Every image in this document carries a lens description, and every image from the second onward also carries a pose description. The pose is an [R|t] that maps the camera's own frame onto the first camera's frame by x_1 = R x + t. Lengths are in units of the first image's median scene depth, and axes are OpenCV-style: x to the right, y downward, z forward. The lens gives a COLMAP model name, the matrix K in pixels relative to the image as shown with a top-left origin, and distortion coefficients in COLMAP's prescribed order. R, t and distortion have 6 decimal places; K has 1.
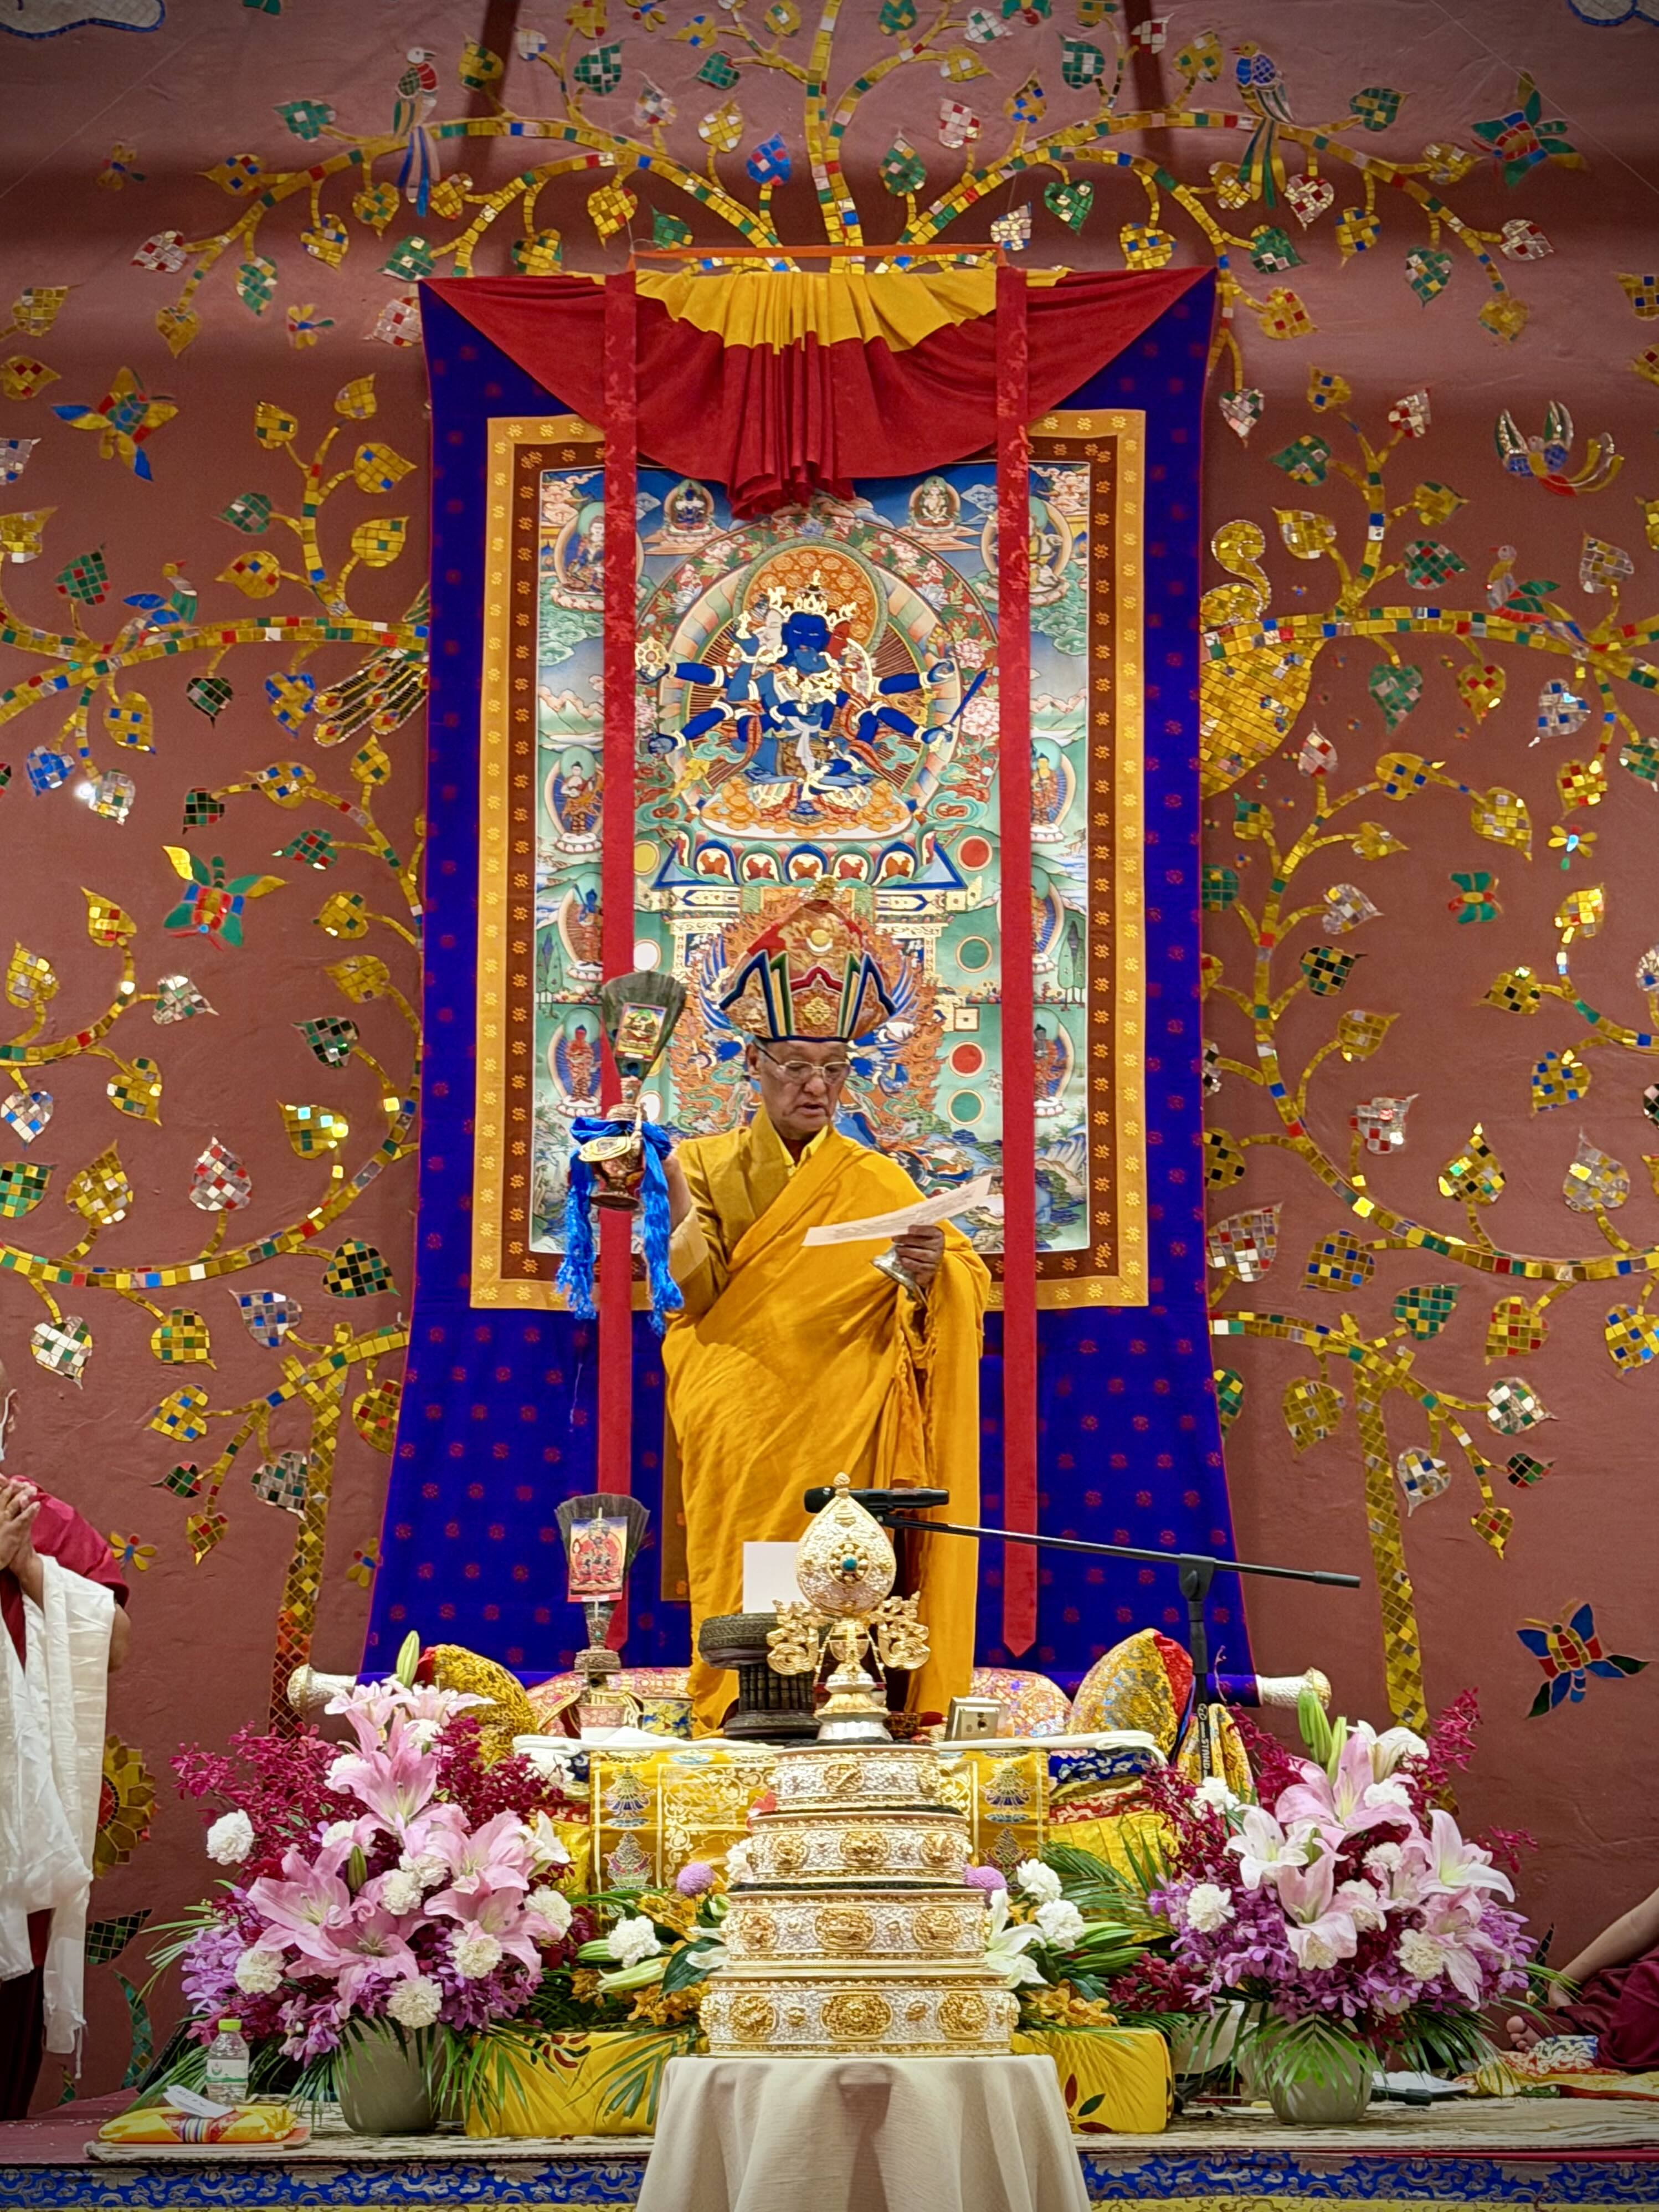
lens RADIAL K [[3971.1, 0, 792.4], [0, 3971.1, 1163.6], [0, 0, 1]] dist [0.068930, 0.000000]
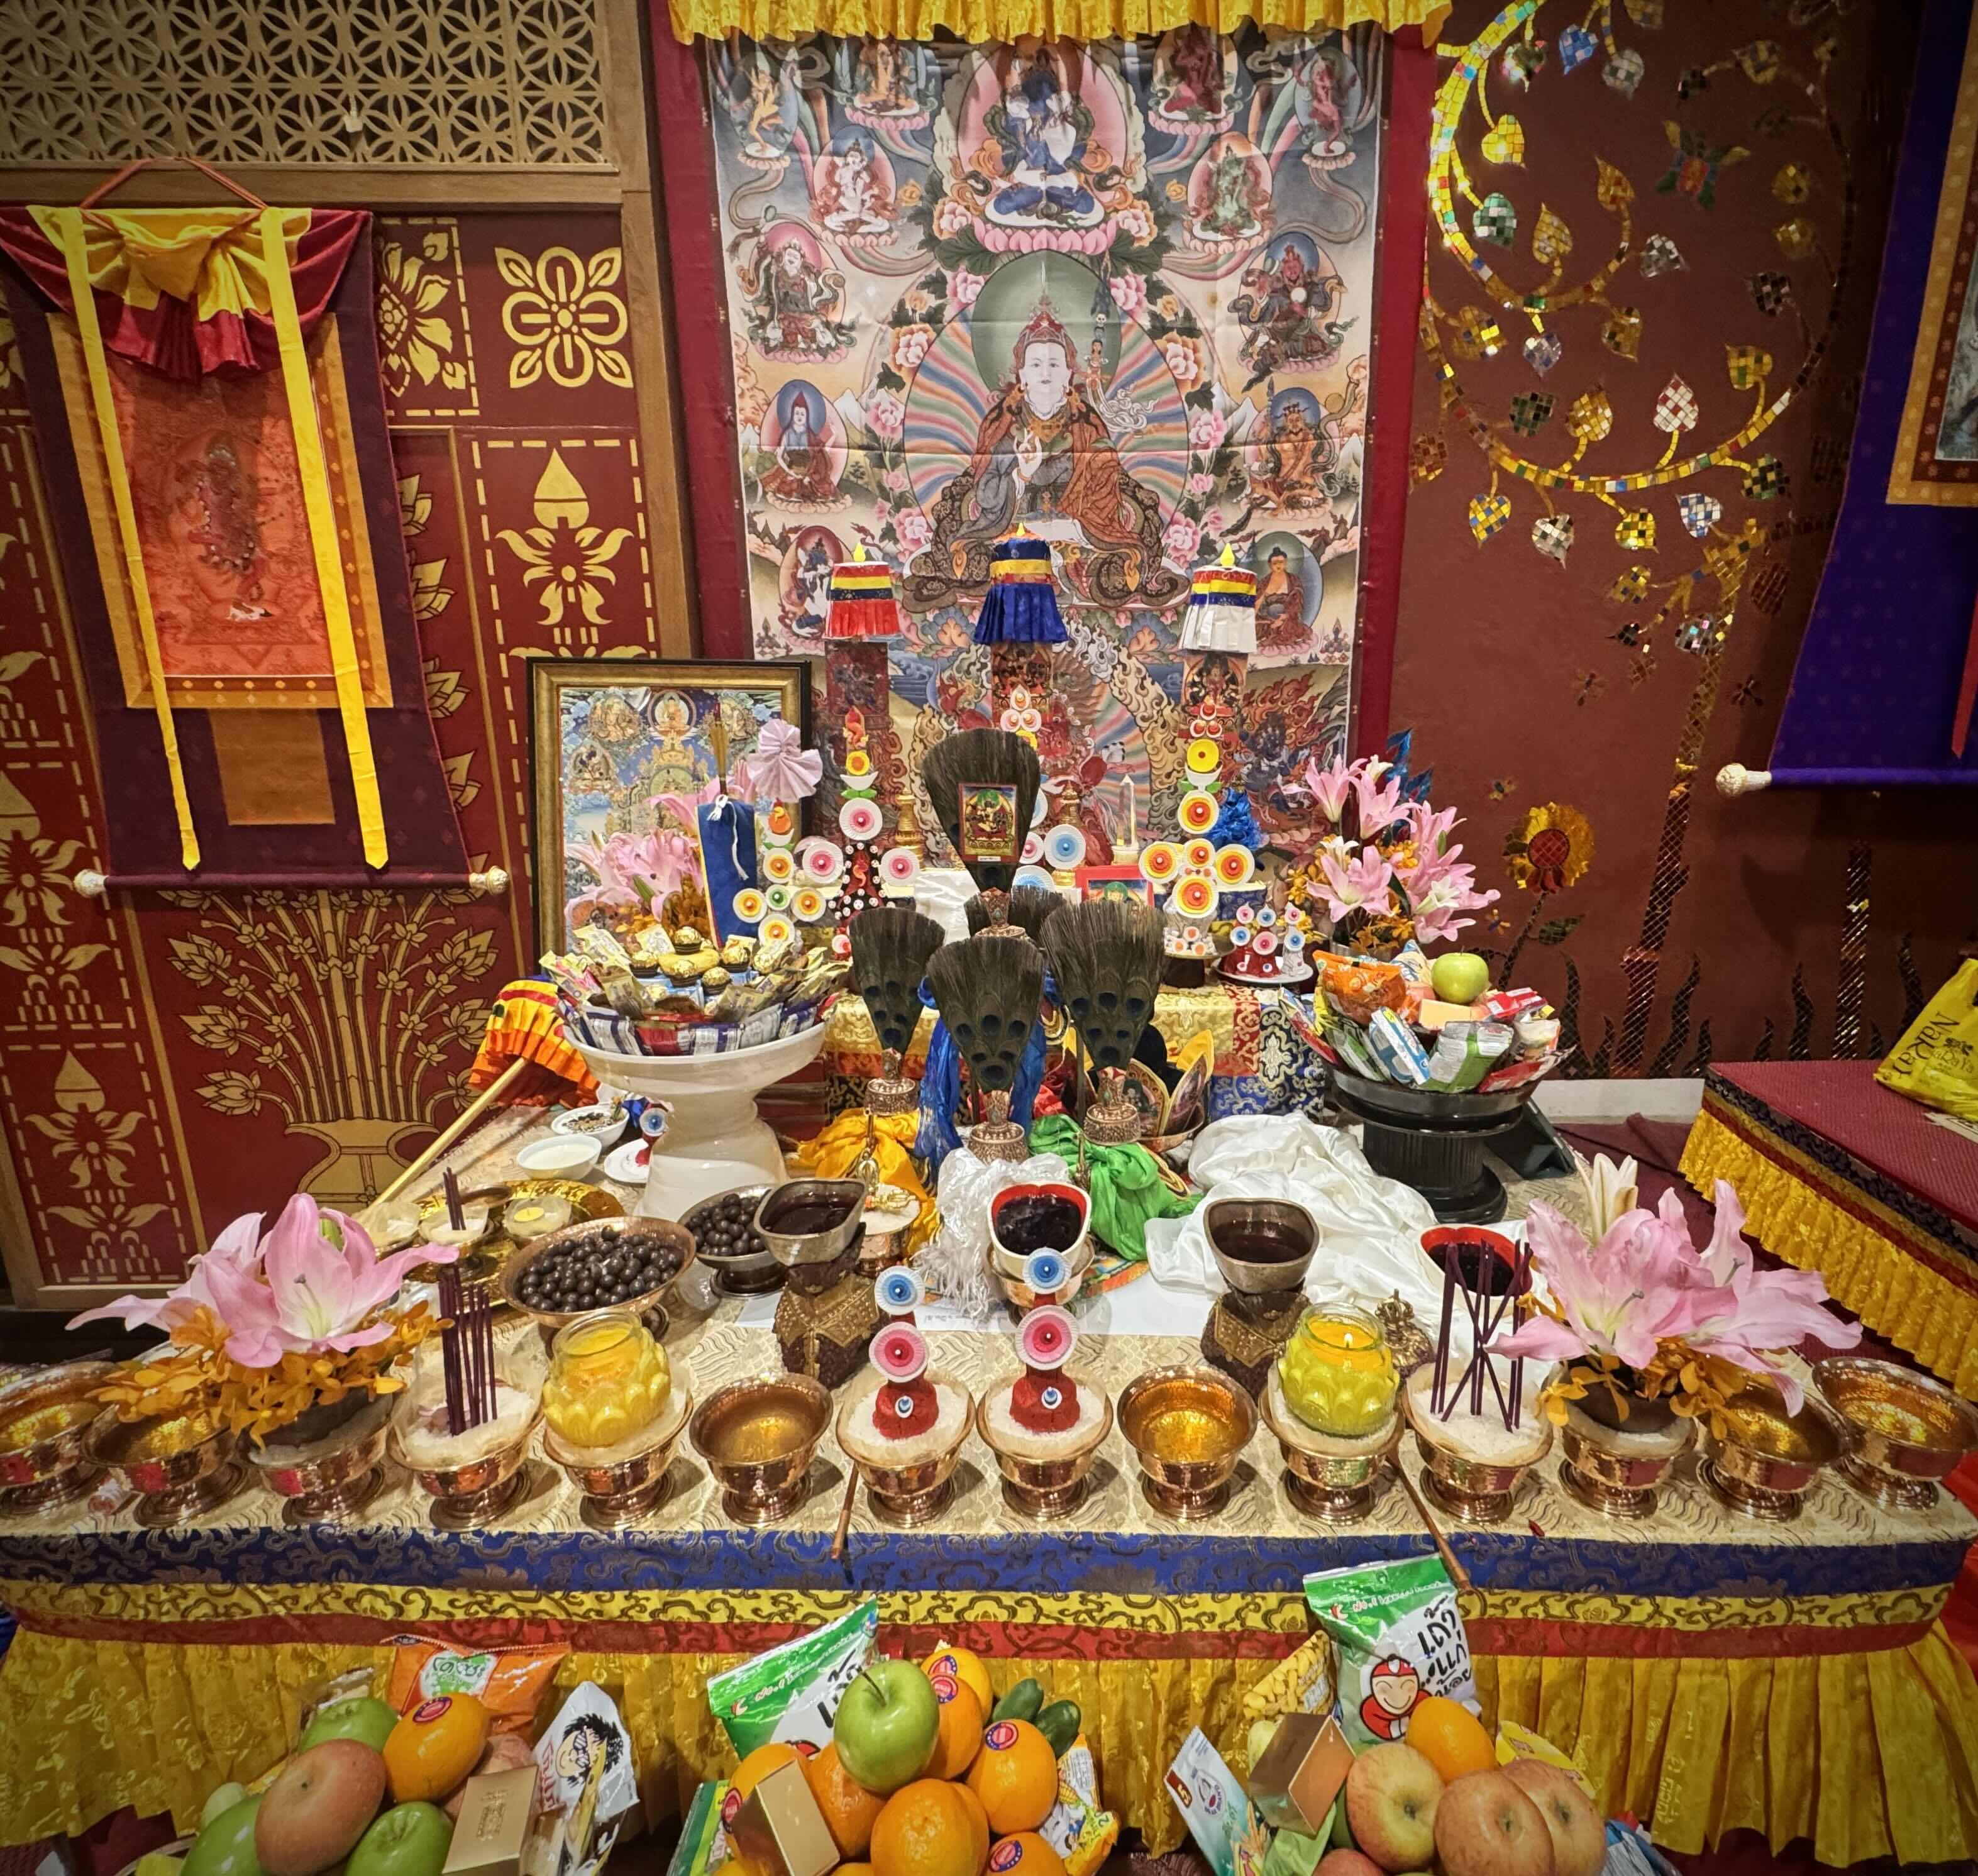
lens RADIAL K [[1005.1, 0, 1057.4], [0, 1005.1, 929.5], [0, 0, 1]] dist [-0.000377, -0.000697]
pose [[0.999482, -0.012223, 0.029772, -0.371033], [0.000004, 0.925113, 0.379693, 0.039532], [-0.032183, -0.379496, 0.924634, 0.623044]]
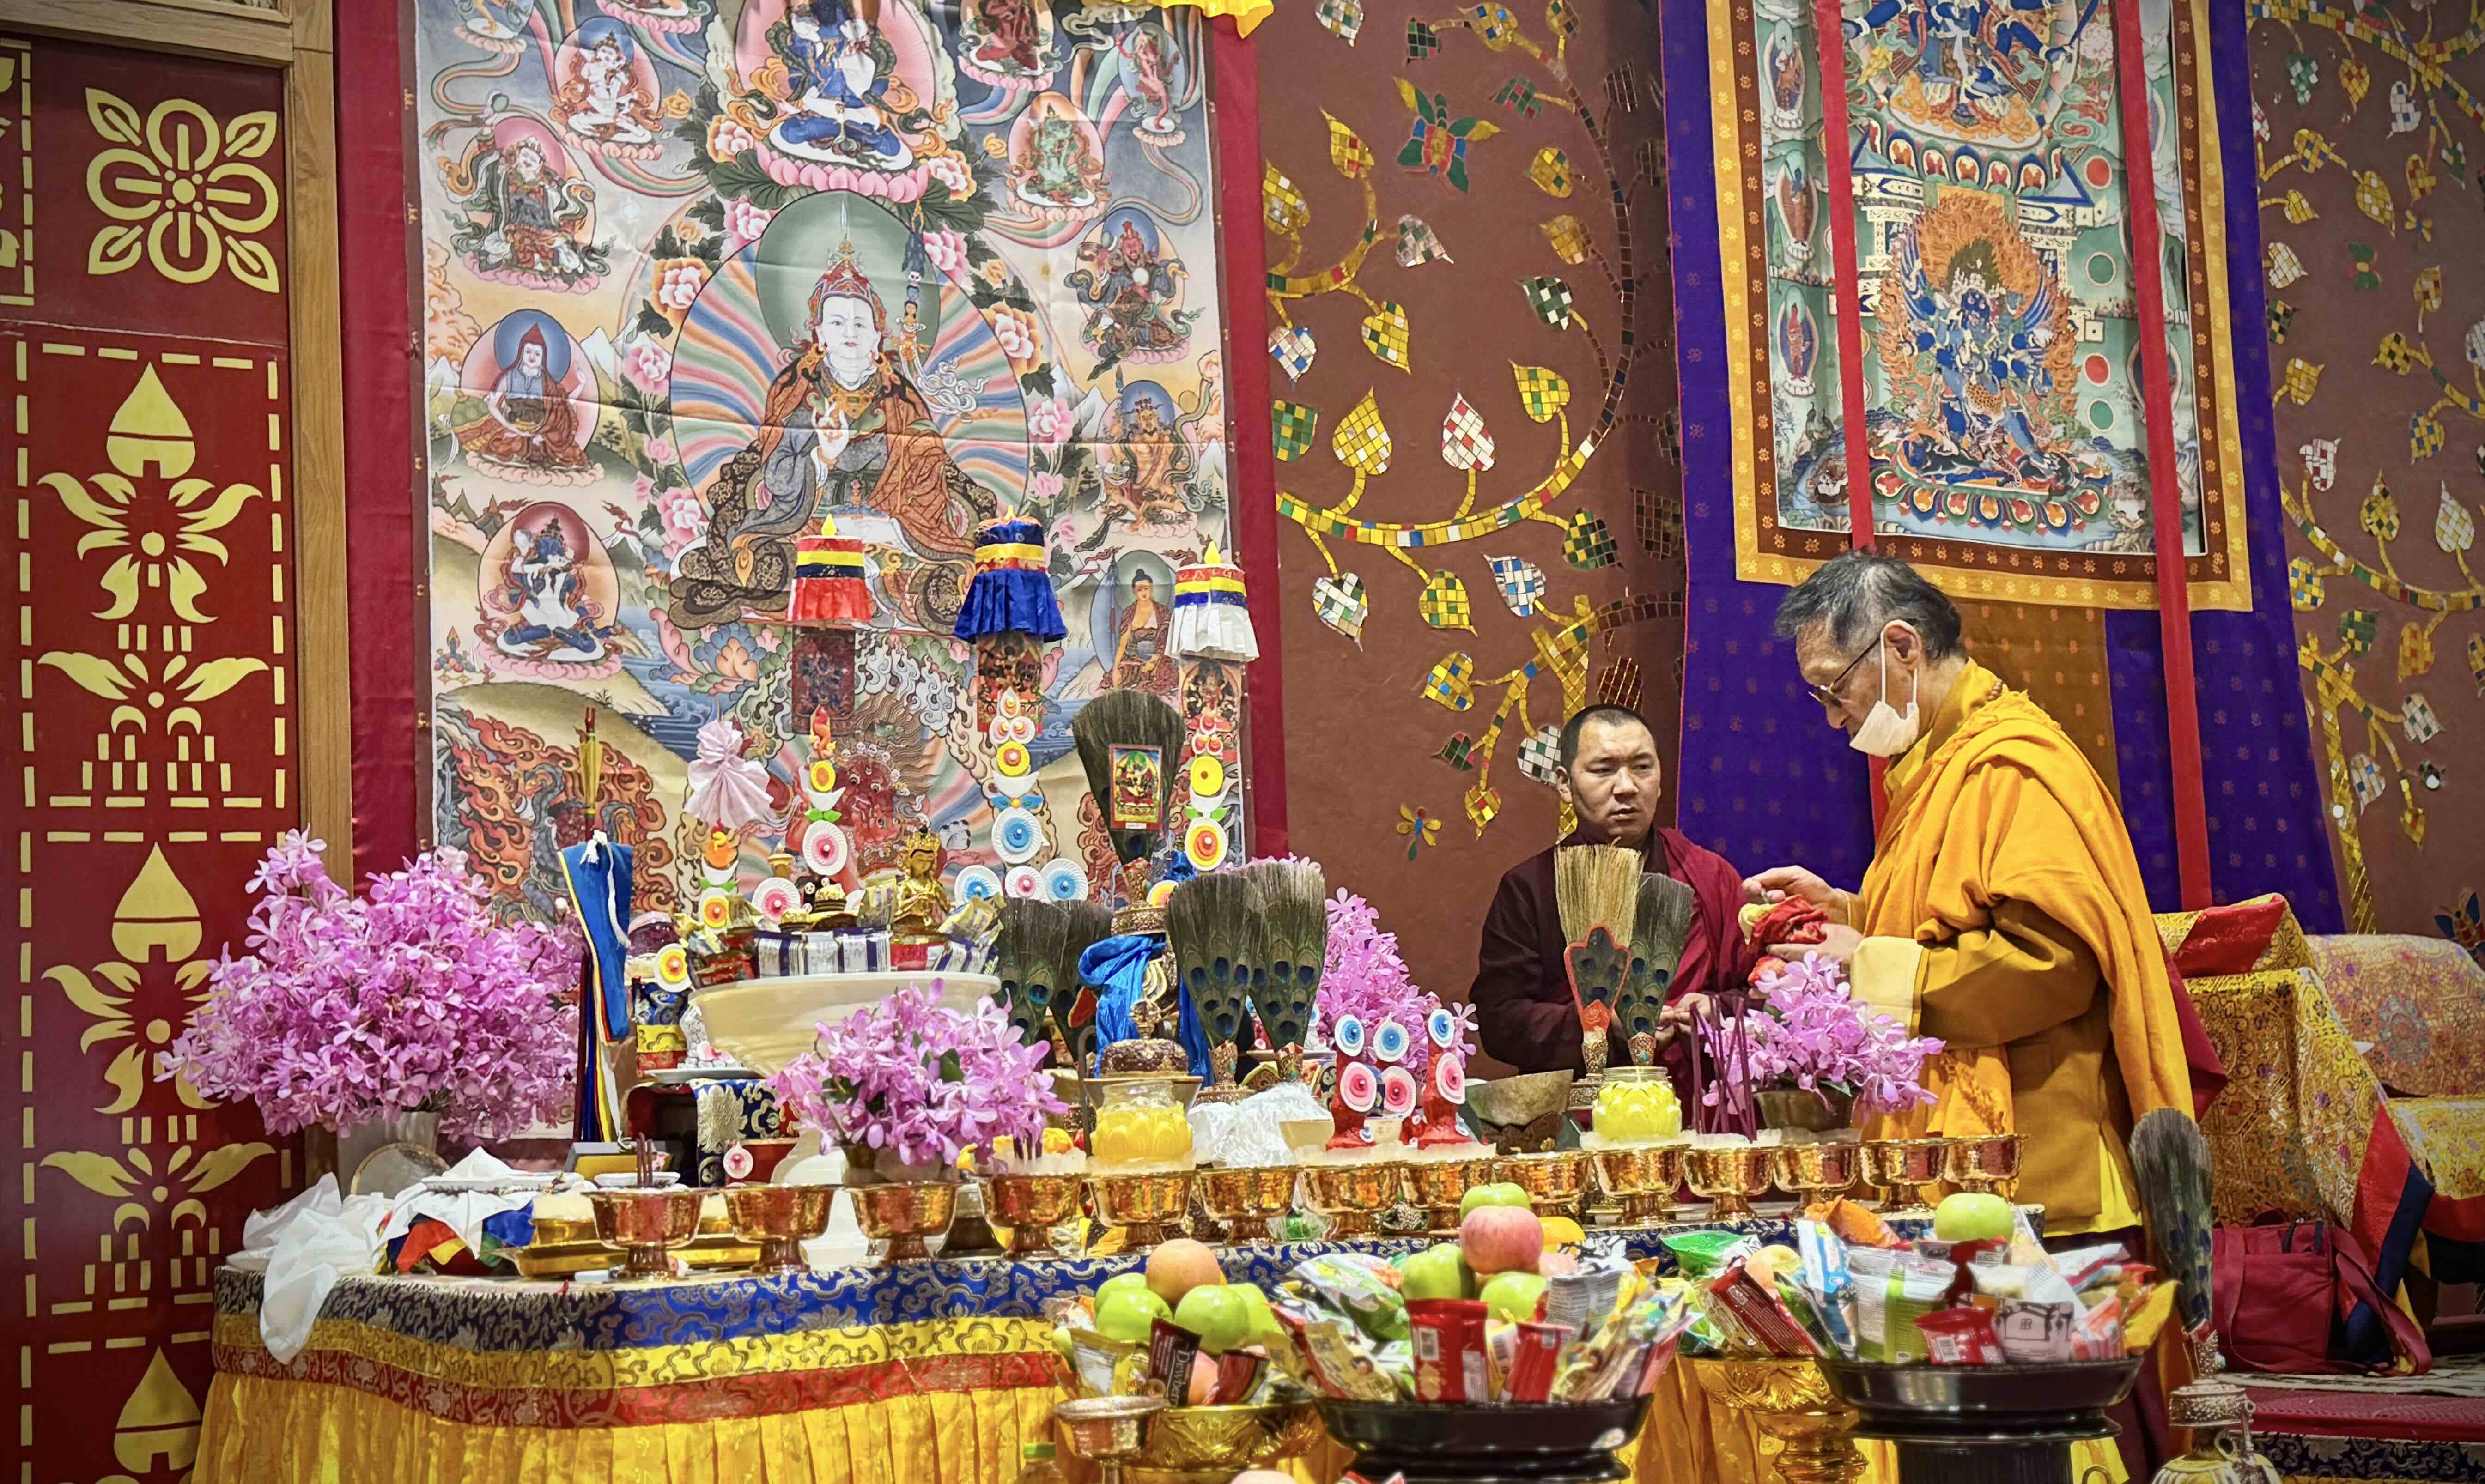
lens RADIAL K [[3381.5, 0, 1168.4], [0, 3381.5, 716.3], [0, 0, 1]] dist [0.148567, 0.000000]
pose [[0.849219, 0.032985, 0.527010, -0.626811], [-0.042210, 0.999094, 0.005485, 0.069352], [-0.526351, -0.026904, 0.849842, 0.357190]]
